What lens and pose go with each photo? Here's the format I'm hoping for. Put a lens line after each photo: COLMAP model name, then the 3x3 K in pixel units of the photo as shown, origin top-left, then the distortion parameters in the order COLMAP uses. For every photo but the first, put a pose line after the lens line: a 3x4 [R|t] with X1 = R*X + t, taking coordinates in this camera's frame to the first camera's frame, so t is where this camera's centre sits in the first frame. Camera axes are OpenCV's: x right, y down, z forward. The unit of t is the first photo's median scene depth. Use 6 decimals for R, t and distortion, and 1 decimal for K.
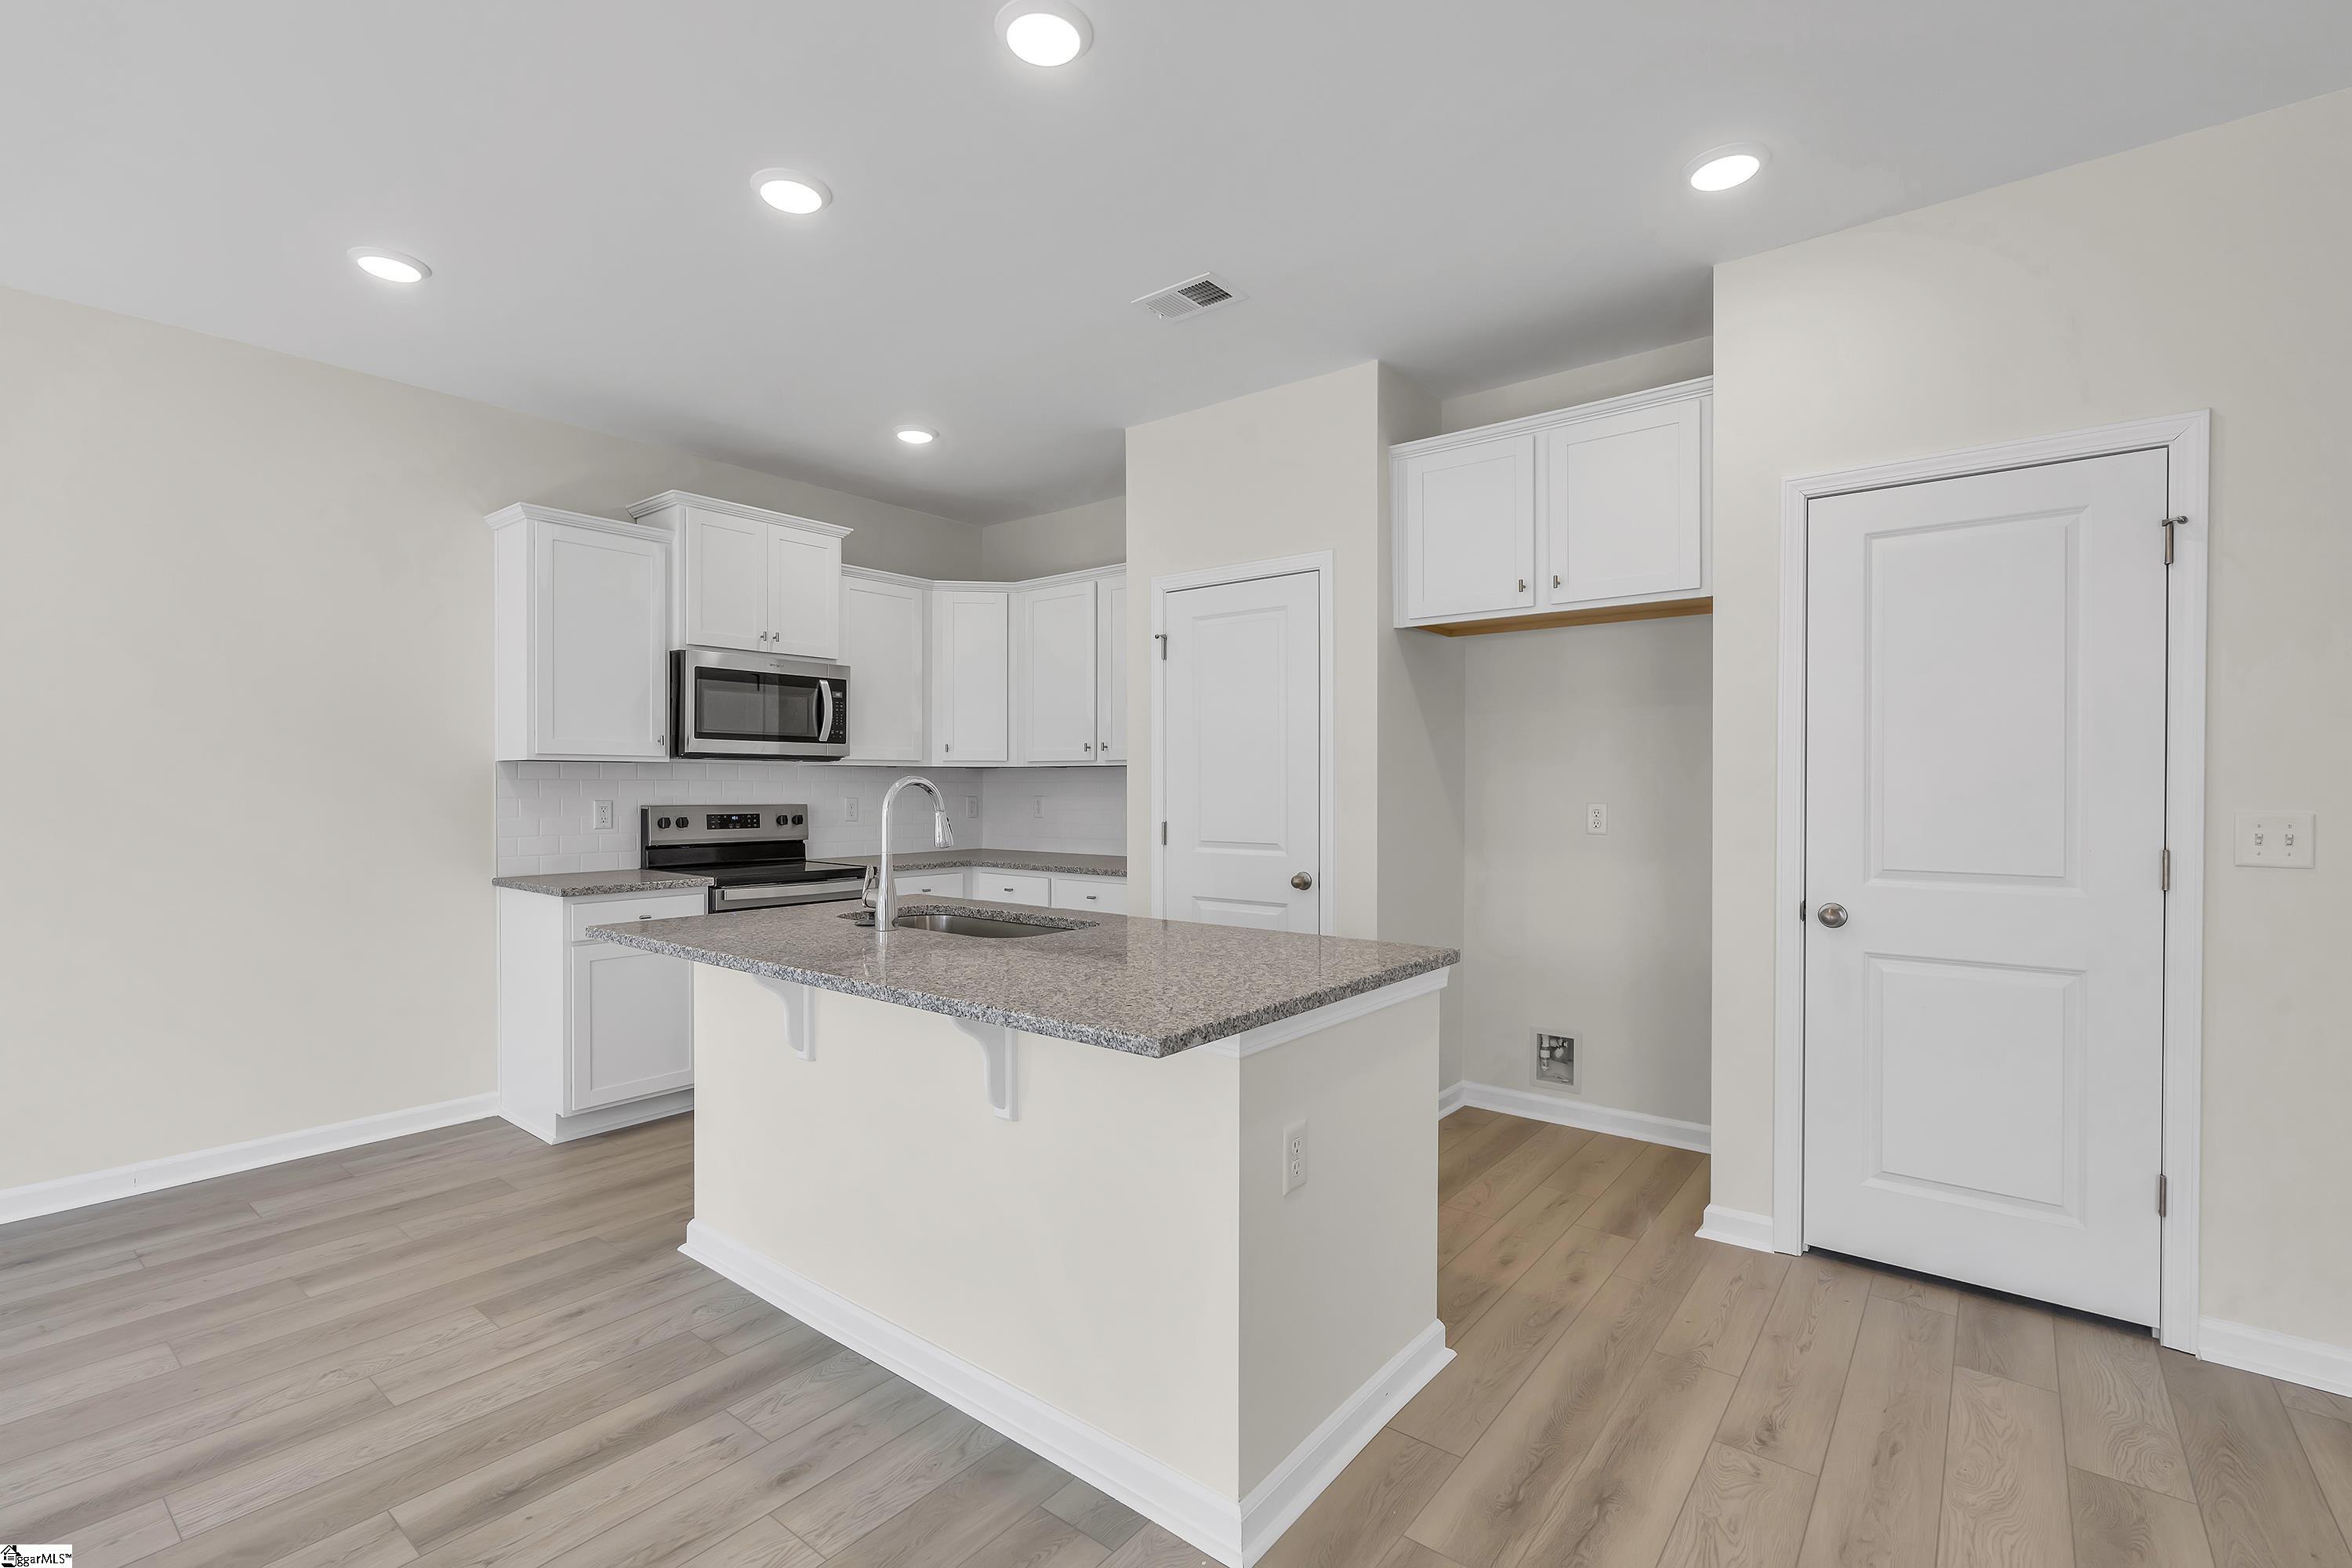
lens RADIAL K [[1052.1, 0, 1173.4], [0, 1052.1, 792.4], [0, 0, 1]] dist [-0.006773, 0.002345]
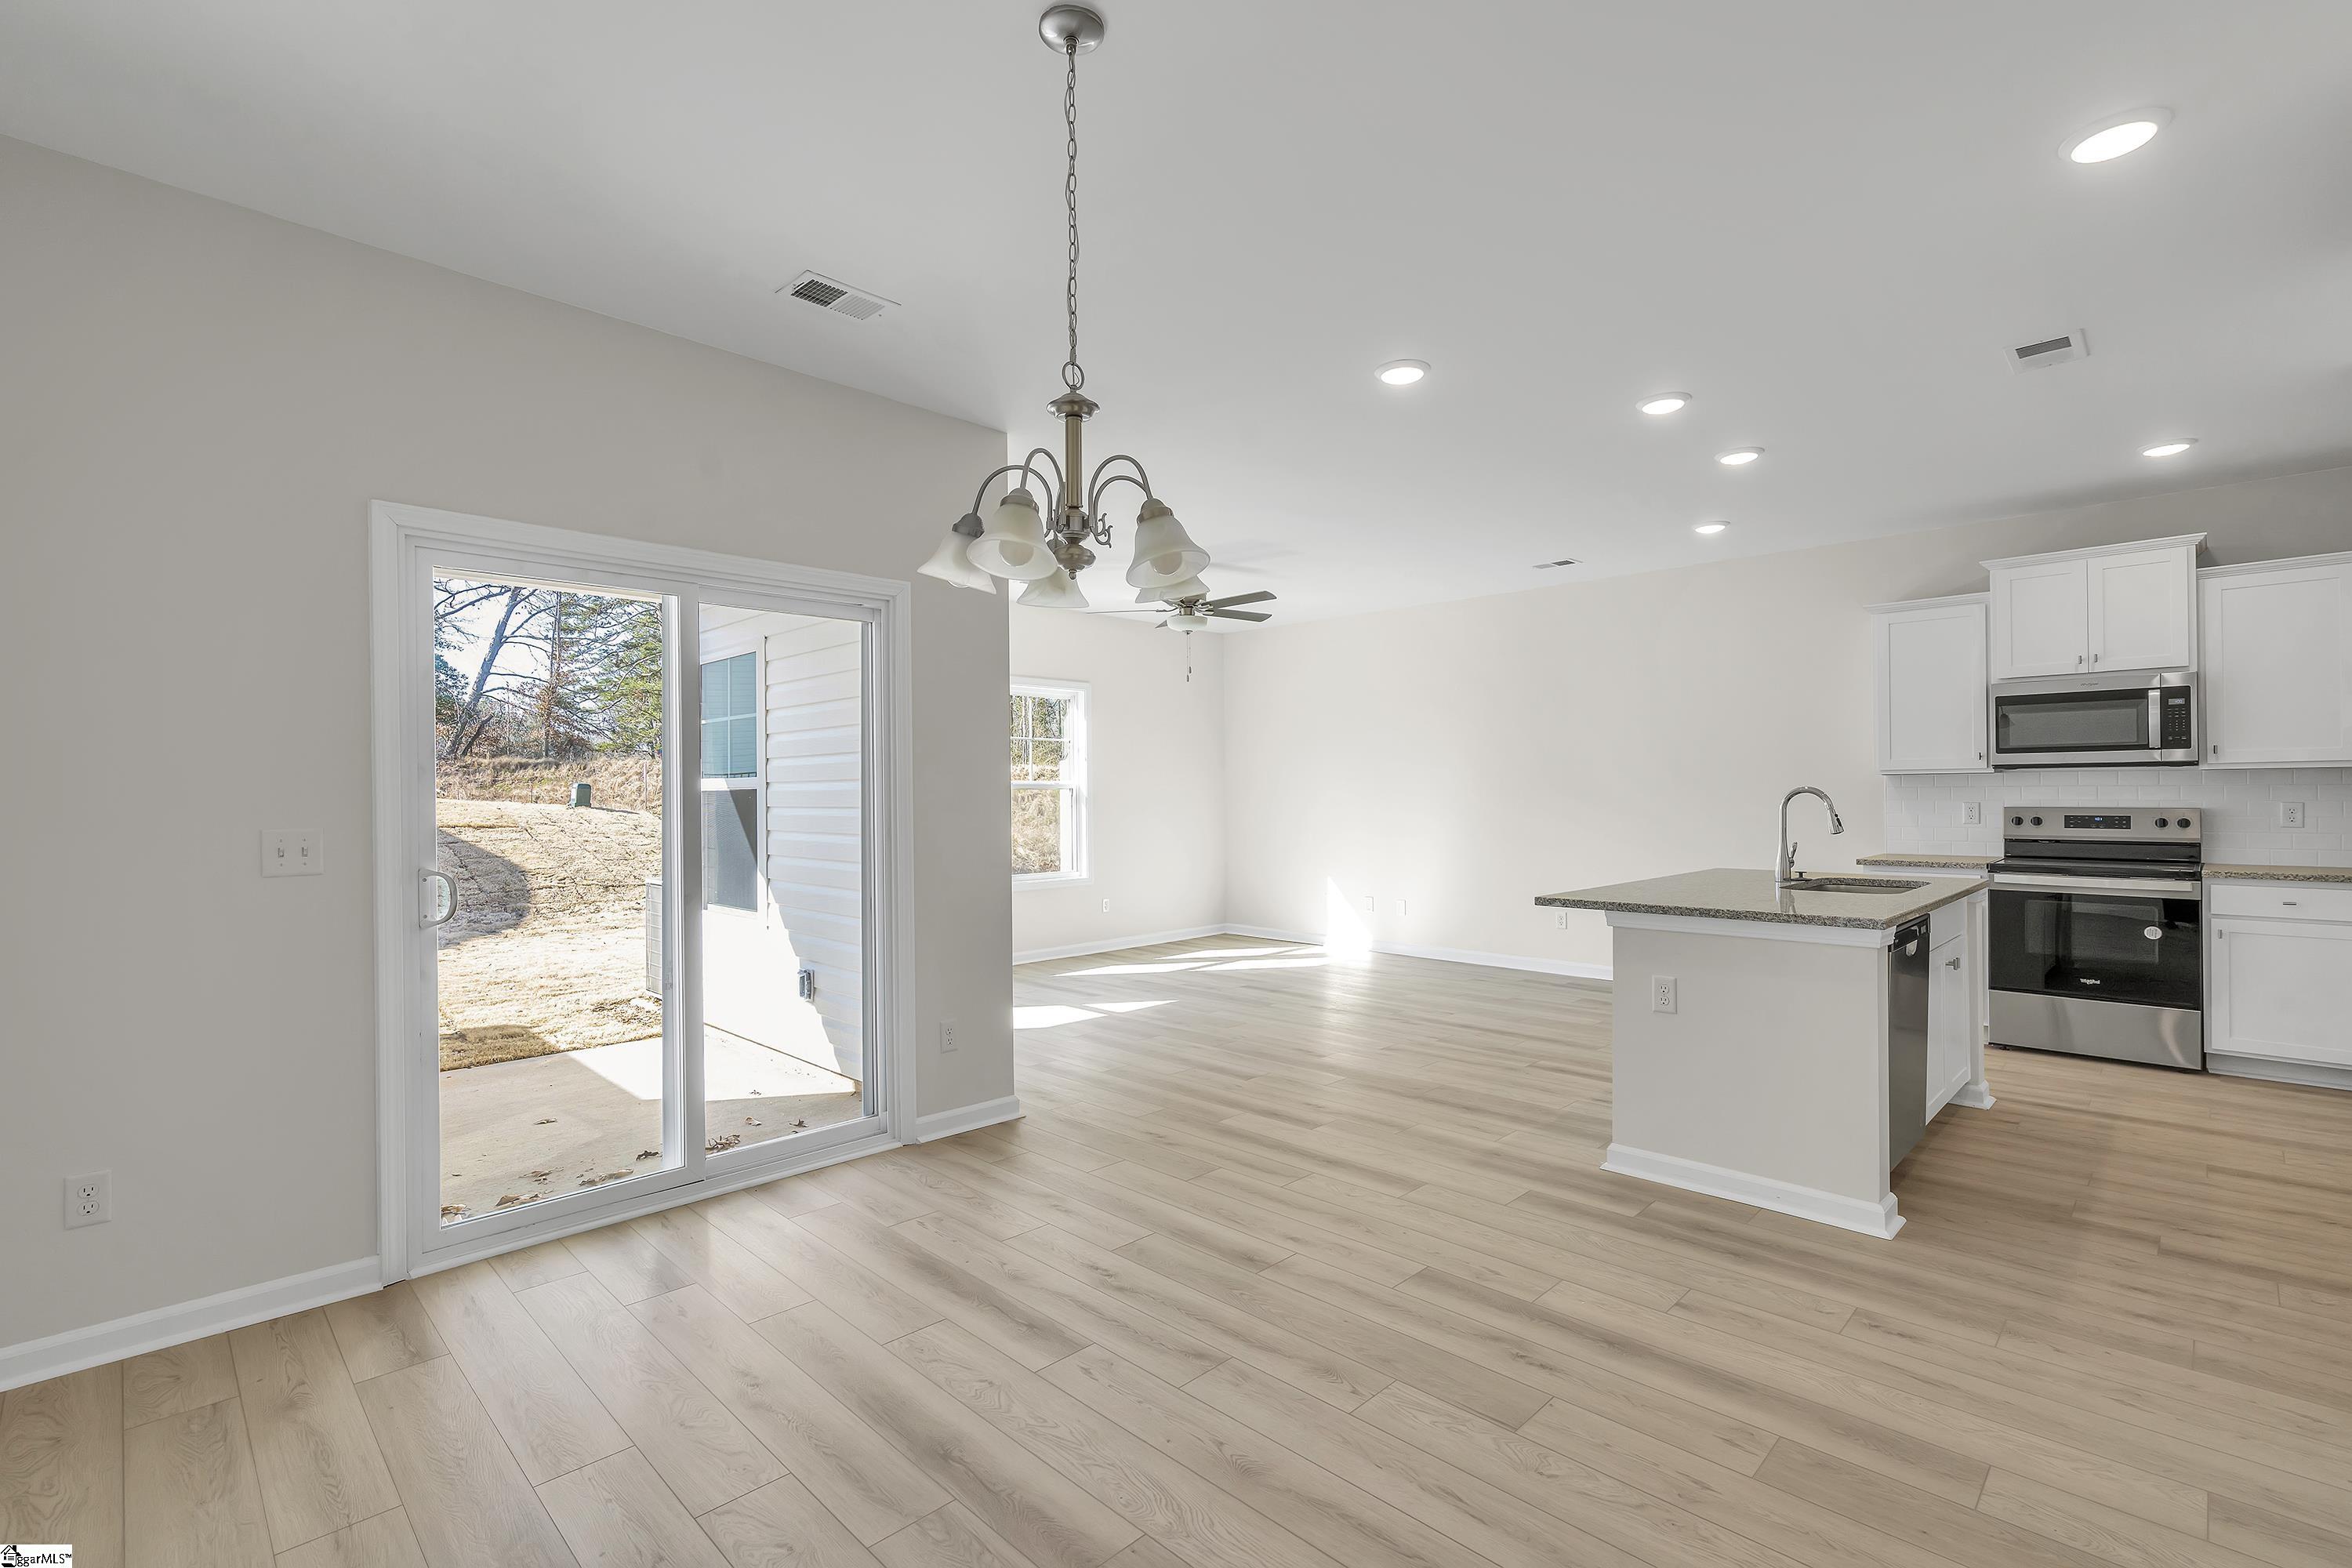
lens RADIAL K [[1052.1, 0, 1165.8], [0, 1052.1, 786.3], [0, 0, 1]] dist [-0.006773, 0.002345]
pose [[-0.119378, -0.008994, -0.992808, 0.924180], [0.001930, 0.999955, -0.009290, -0.002372], [0.992847, -0.003026, -0.119355, 0.157079]]
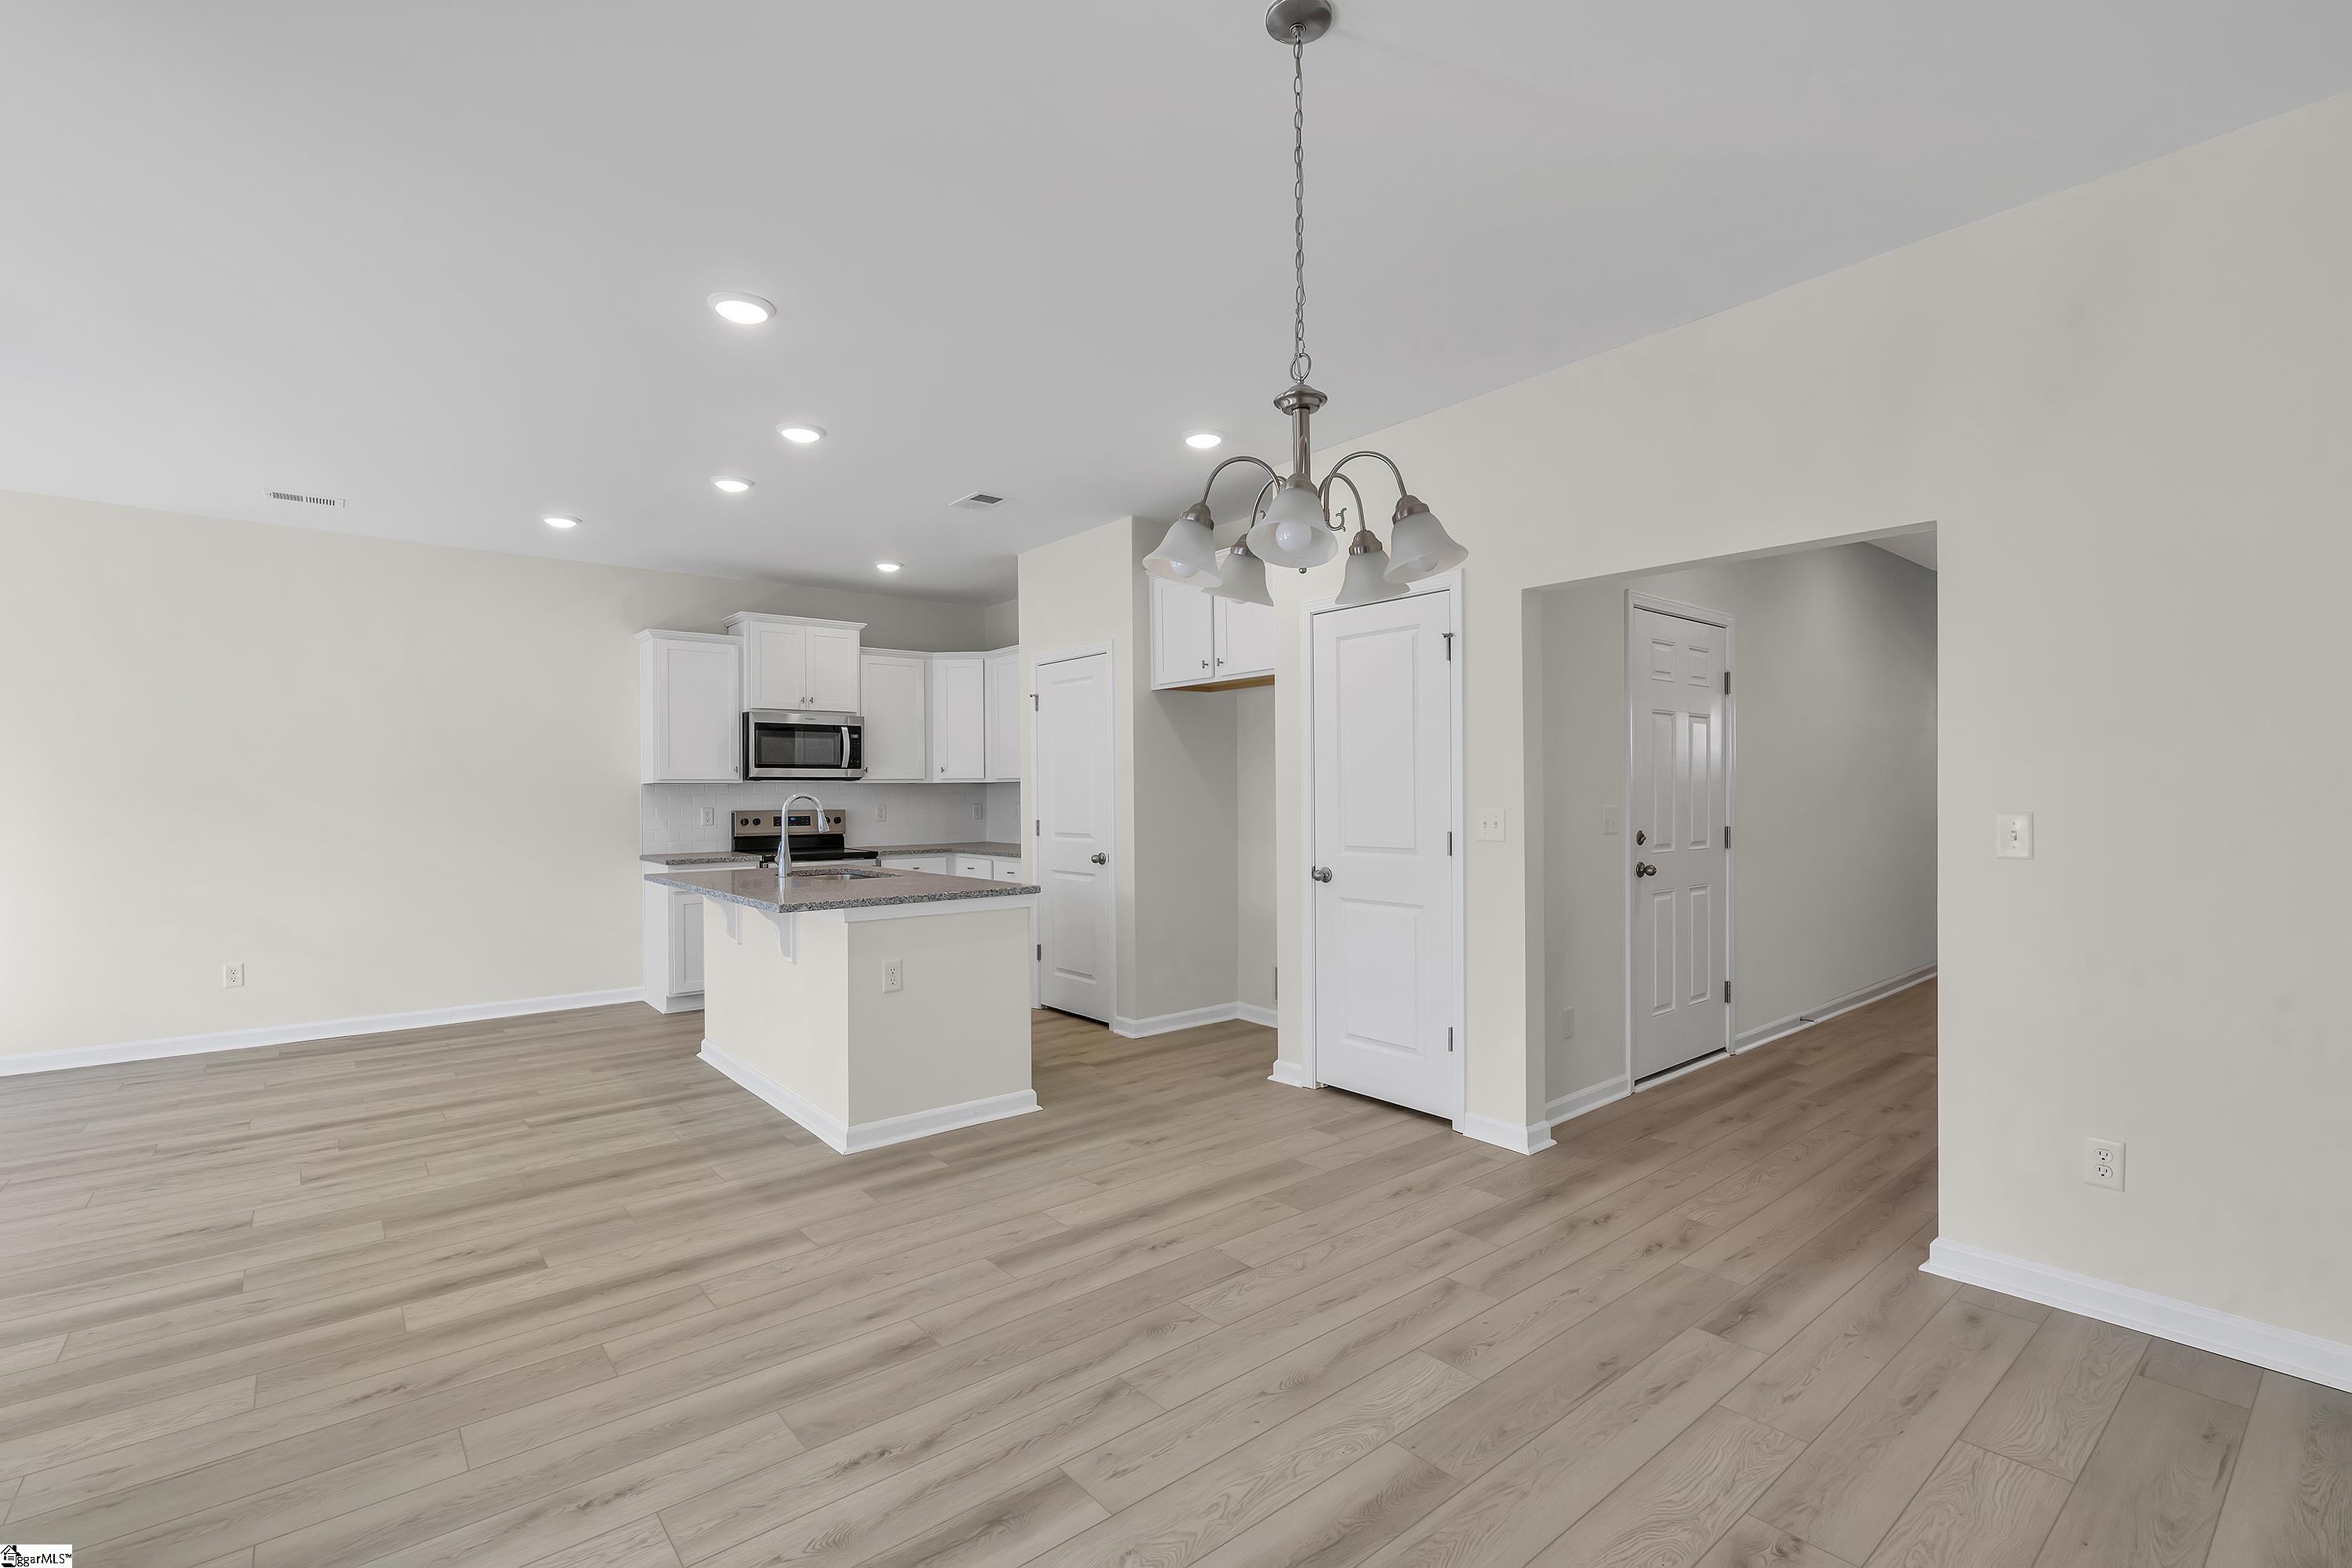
lens RADIAL K [[1052.1, 0, 1173.9], [0, 1052.1, 793.7], [0, 0, 1]] dist [-0.006773, 0.002345]
pose [[0.977557, -0.008812, -0.210486, 0.495620], [0.007989, 0.999957, -0.004761, -0.000388], [0.210519, 0.002973, 0.977585, -0.413944]]
